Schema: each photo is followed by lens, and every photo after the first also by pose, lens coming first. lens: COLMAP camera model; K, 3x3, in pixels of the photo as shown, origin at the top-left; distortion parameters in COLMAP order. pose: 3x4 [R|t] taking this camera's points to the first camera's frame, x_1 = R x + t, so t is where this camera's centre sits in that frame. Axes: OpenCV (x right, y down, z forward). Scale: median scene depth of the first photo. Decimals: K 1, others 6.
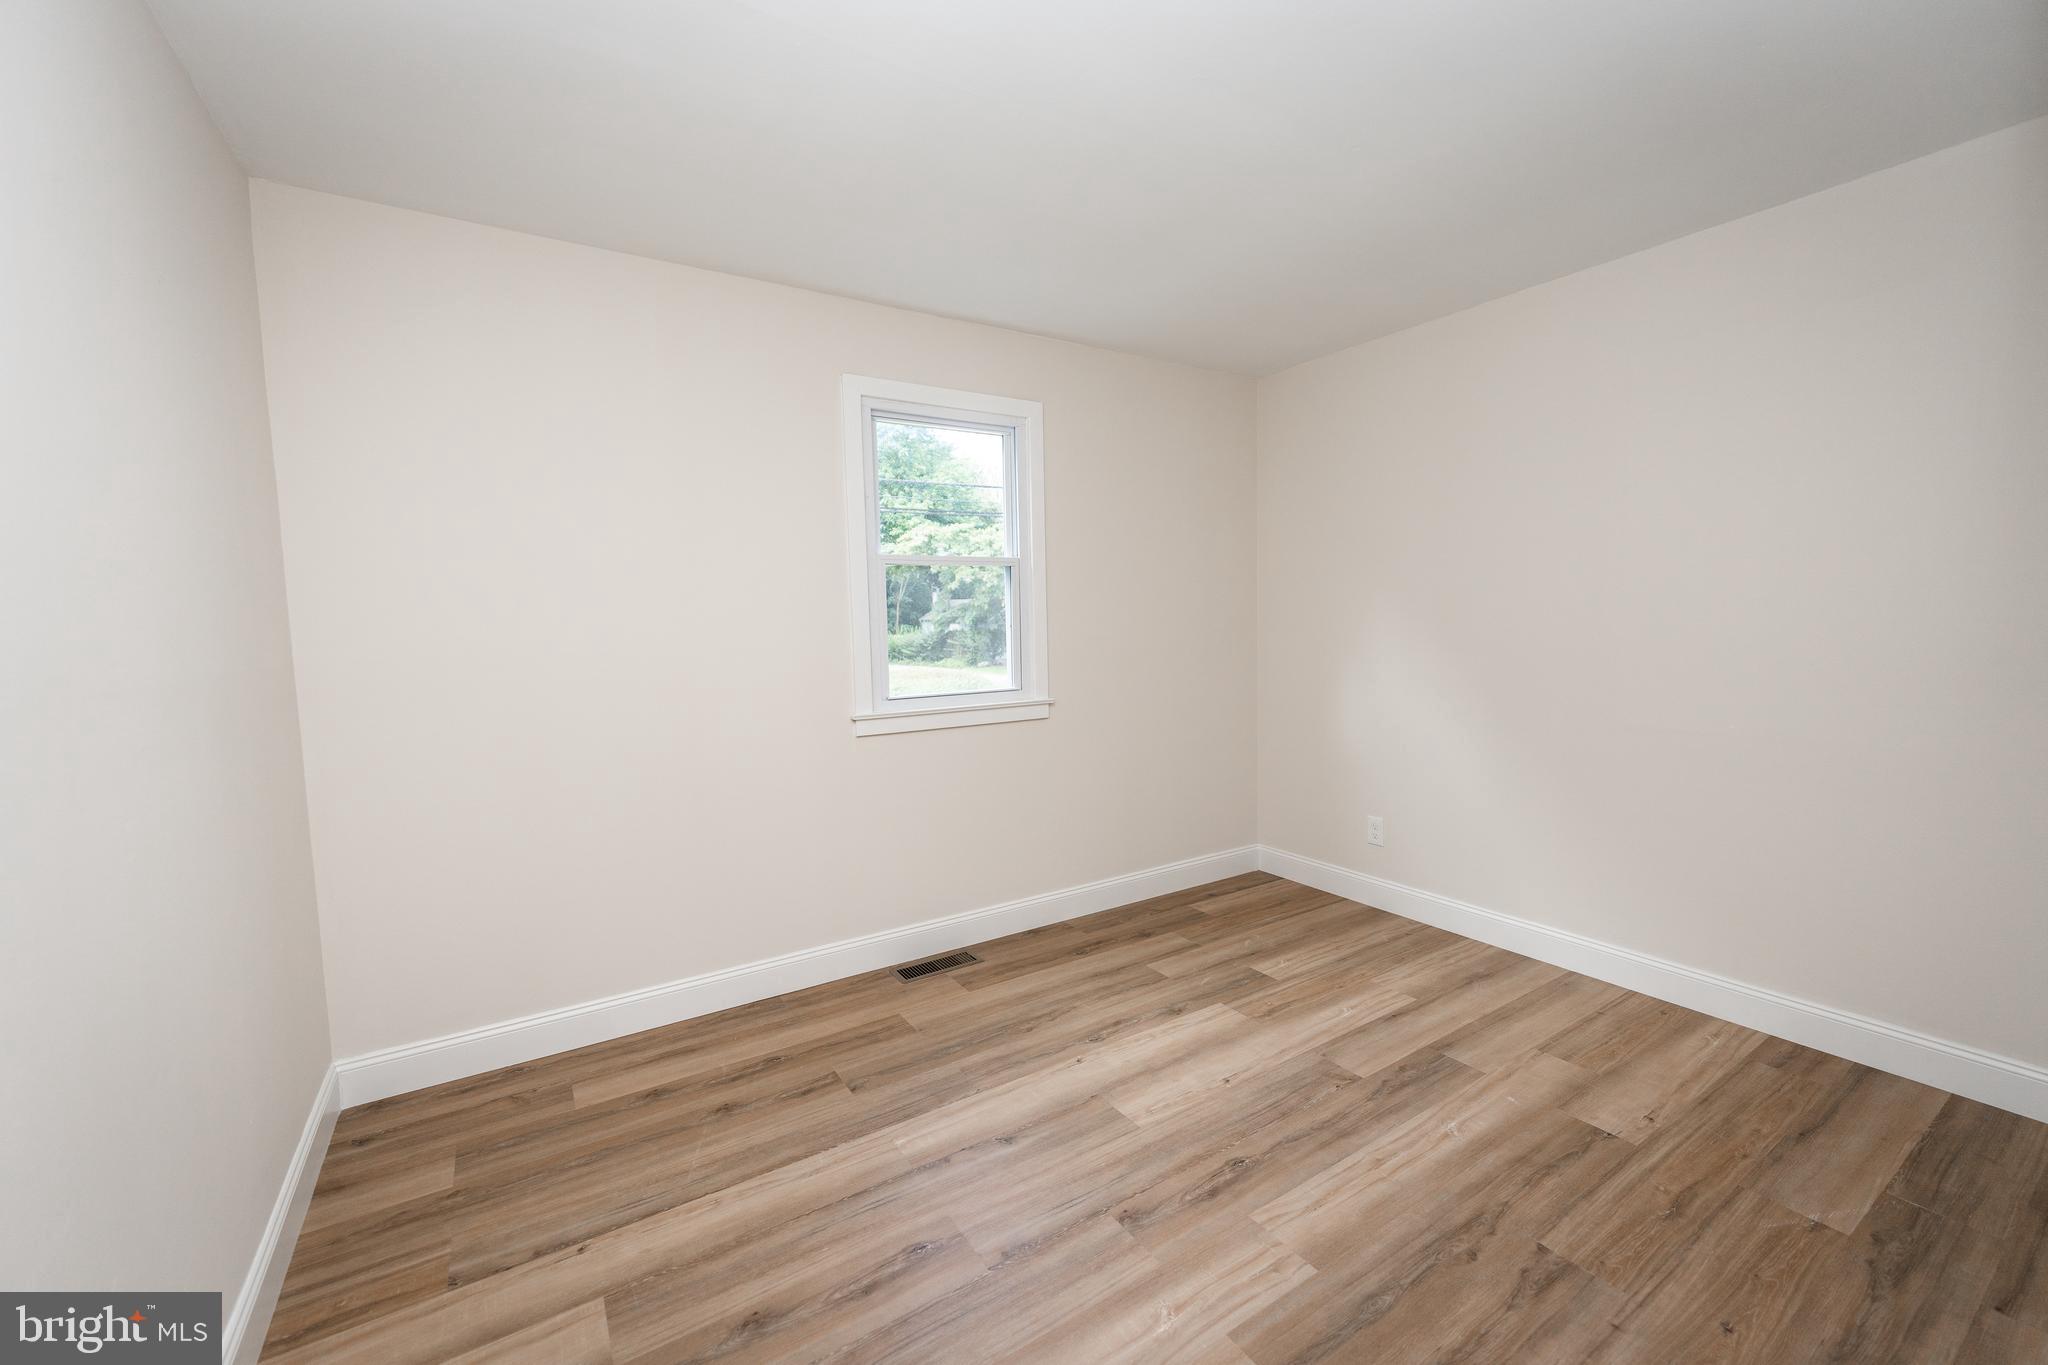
lens RADIAL K [[841.6, 0, 1018.4], [0, 841.6, 684.0], [0, 0, 1]] dist [0.001795, -0.000314]
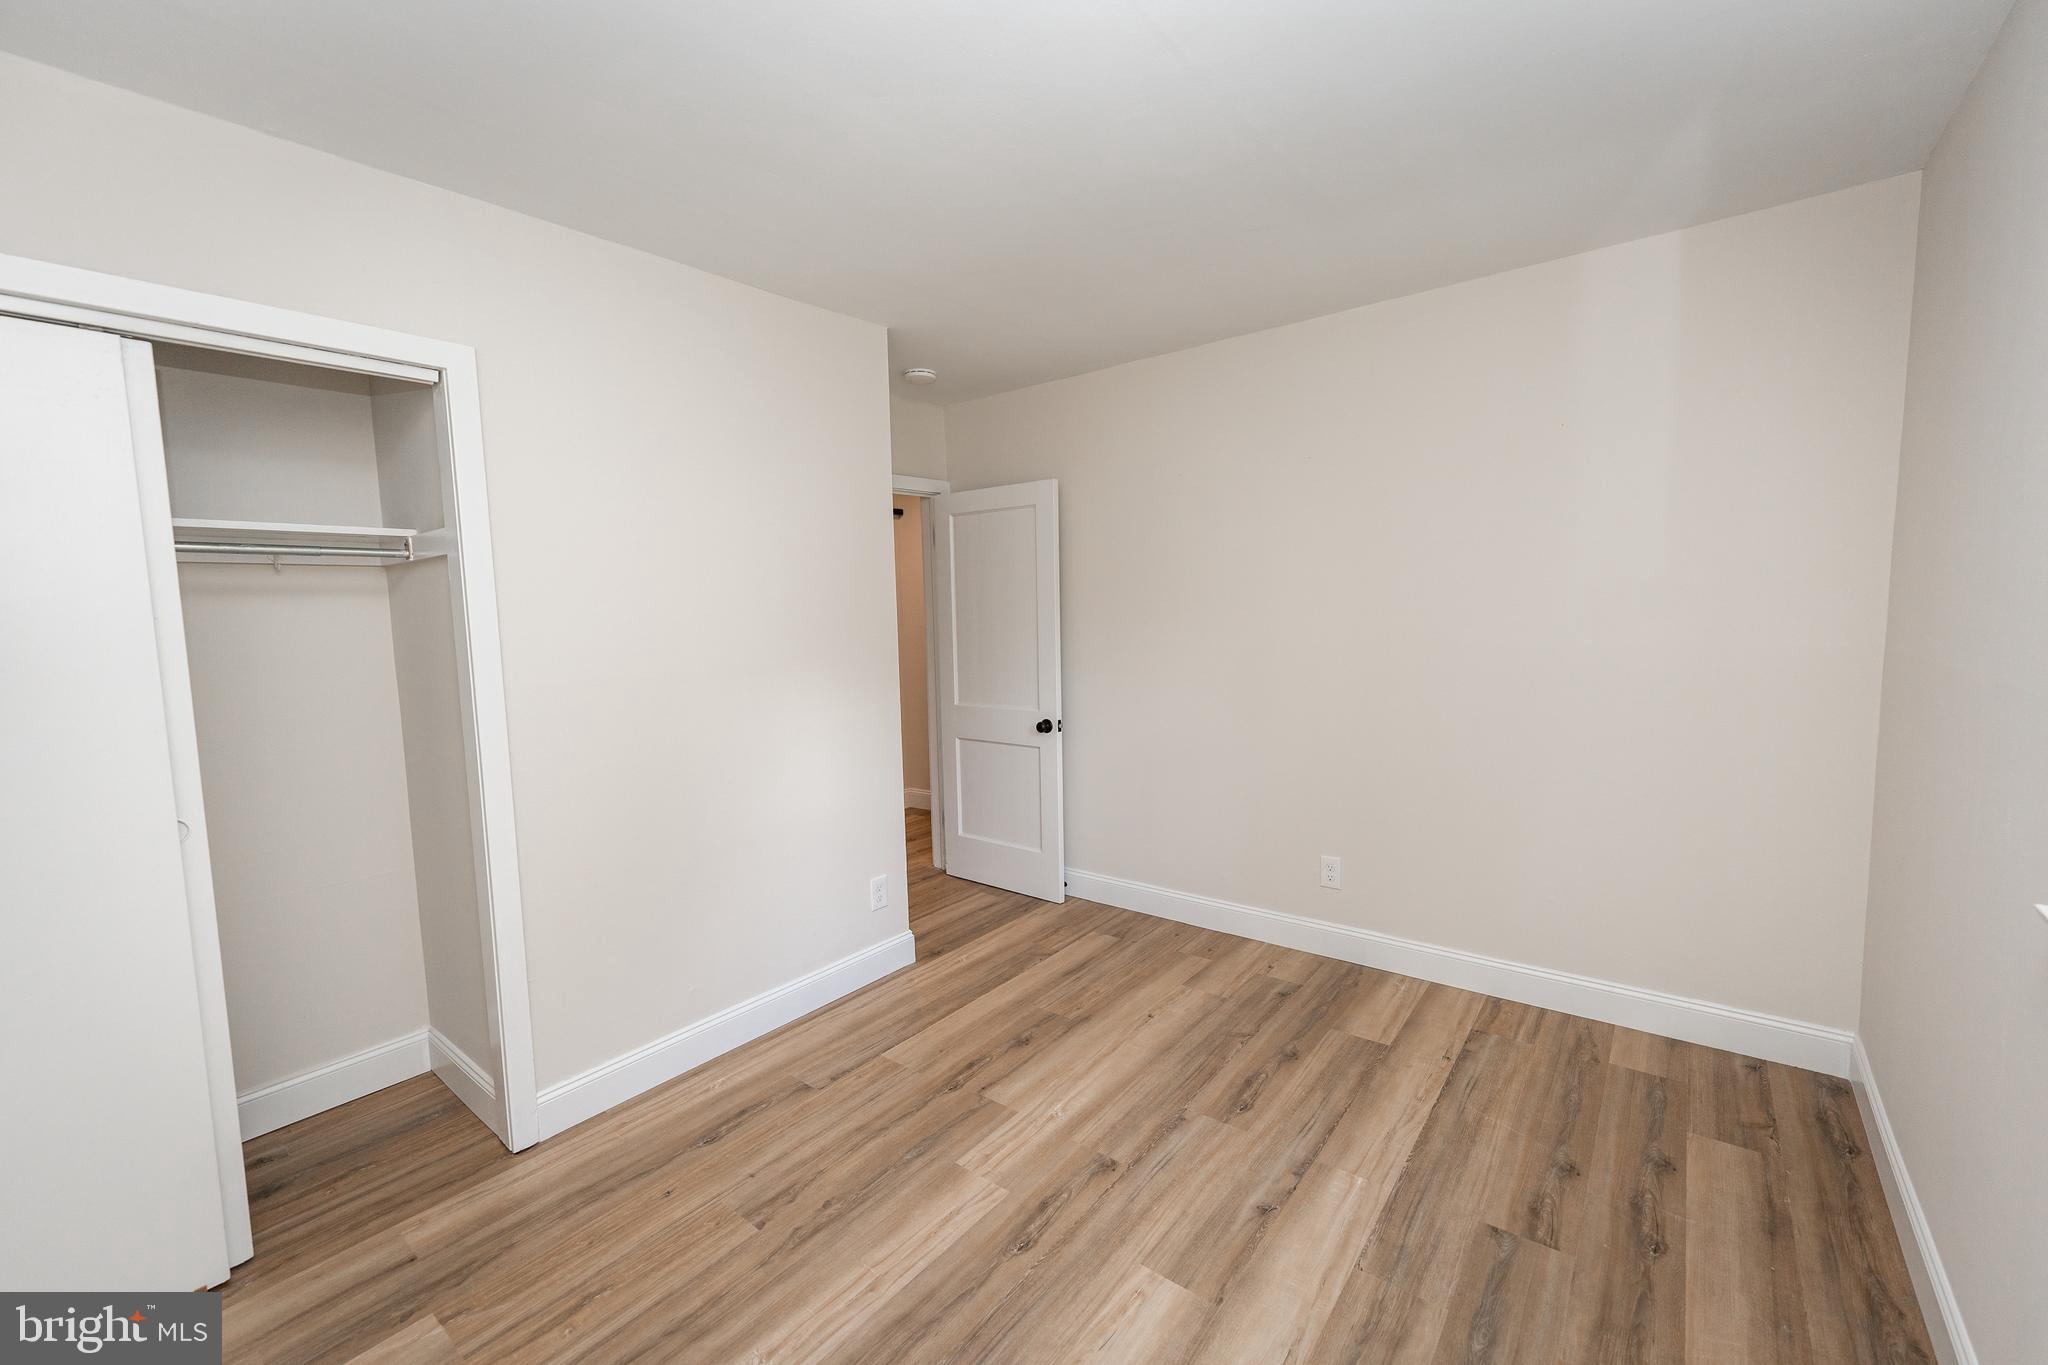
lens RADIAL K [[841.6, 0, 1018.4], [0, 841.6, 684.0], [0, 0, 1]] dist [0.001795, -0.000314]
pose [[-0.947168, 0.077252, -0.311295, 0.515883], [0.022616, 0.984231, 0.175436, -0.205243], [0.319939, 0.159127, -0.933980, 1.792464]]
